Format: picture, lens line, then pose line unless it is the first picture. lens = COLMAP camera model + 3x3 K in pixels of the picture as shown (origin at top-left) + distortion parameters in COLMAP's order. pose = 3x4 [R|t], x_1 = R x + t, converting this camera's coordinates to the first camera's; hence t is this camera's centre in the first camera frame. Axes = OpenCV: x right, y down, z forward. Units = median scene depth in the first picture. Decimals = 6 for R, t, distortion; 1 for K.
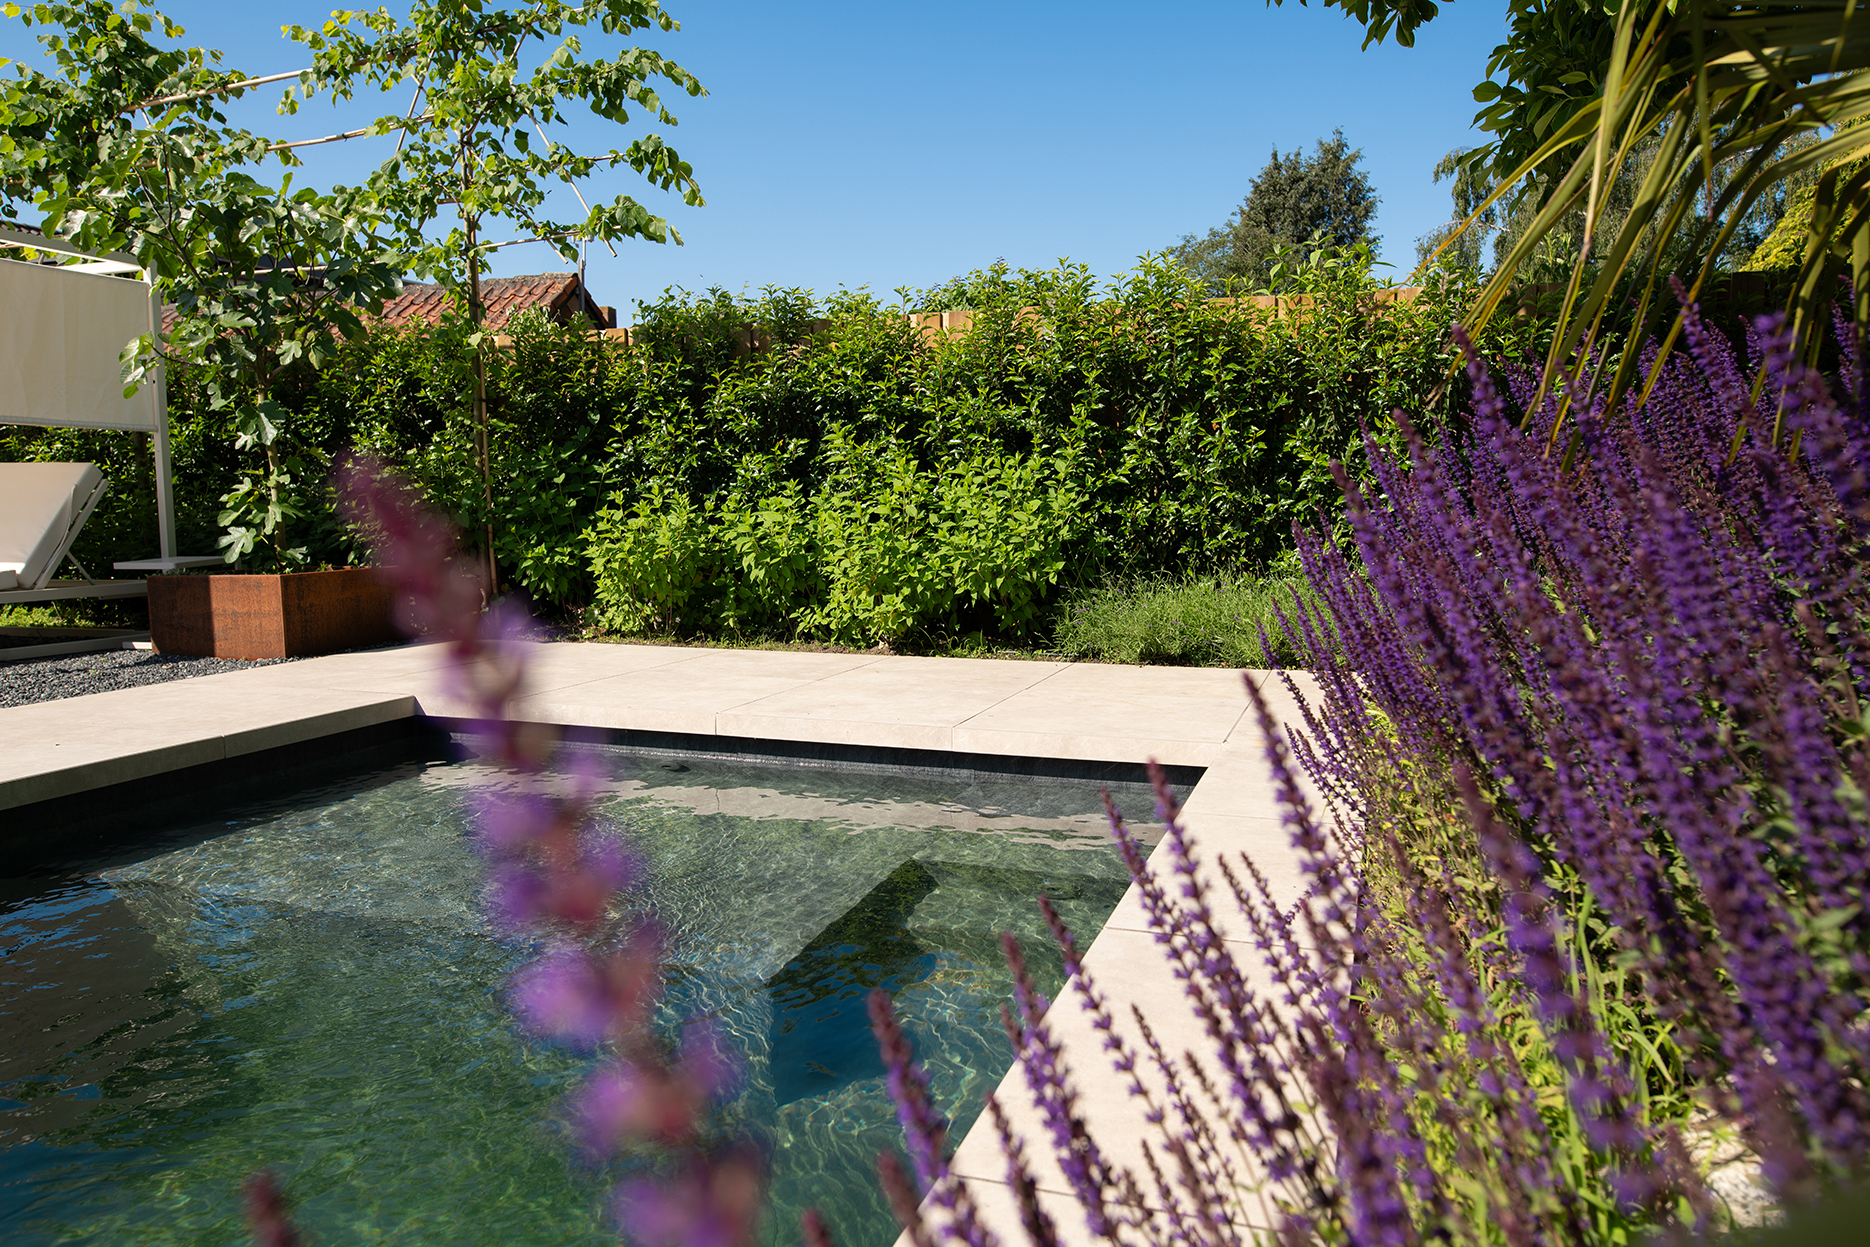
lens RADIAL K [[1285.6, 0, 936.0], [0, 1285.6, 617.6], [0, 0, 1]] dist [-0.027145, 0.018151]
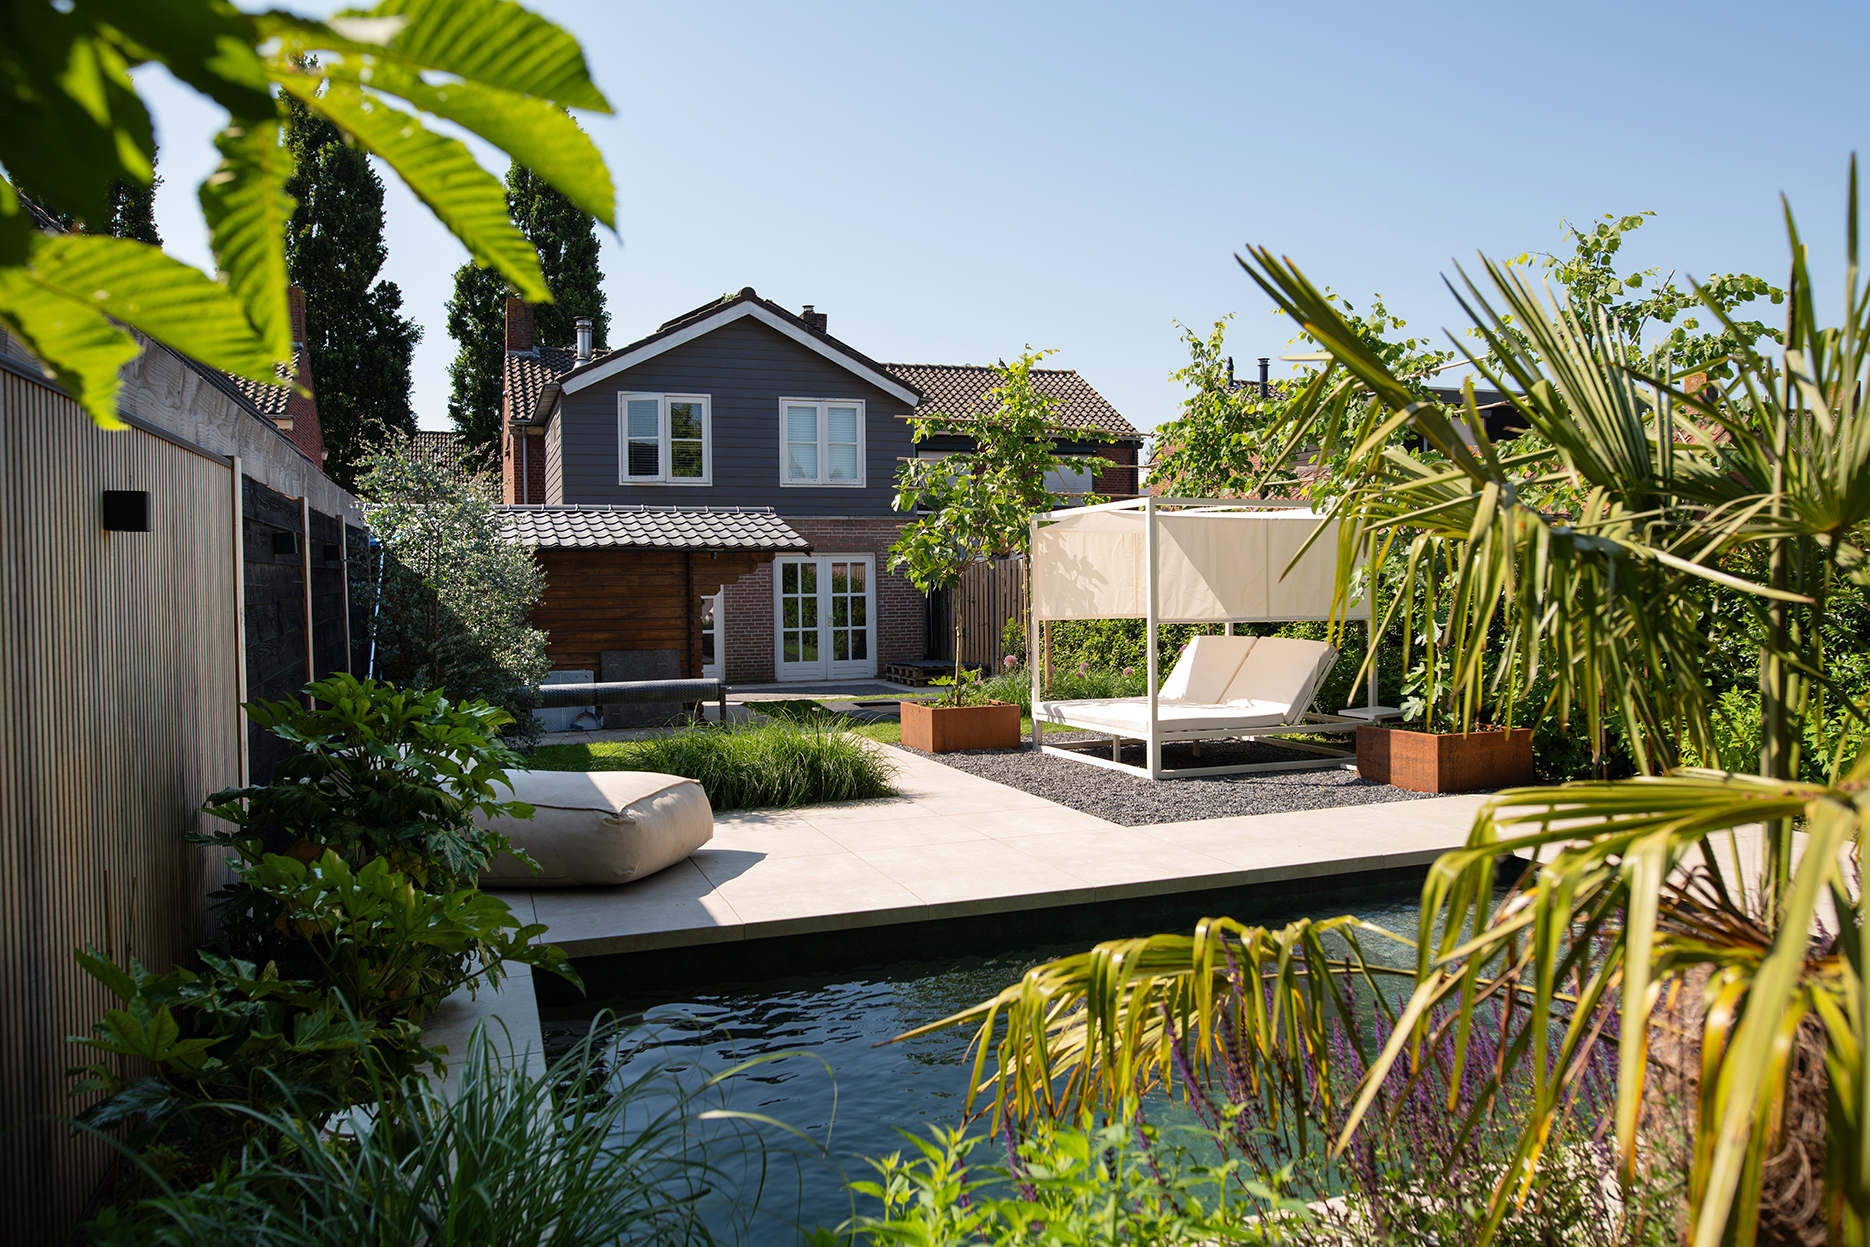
lens RADIAL K [[1285.6, 0, 932.9], [0, 1285.6, 619.9], [0, 0, 1]] dist [-0.027145, 0.018151]
pose [[0.629943, 0.024727, -0.776248, 0.245048], [-0.067778, 0.997430, -0.023231, -0.087466], [0.773678, 0.067247, 0.630000, -0.359505]]
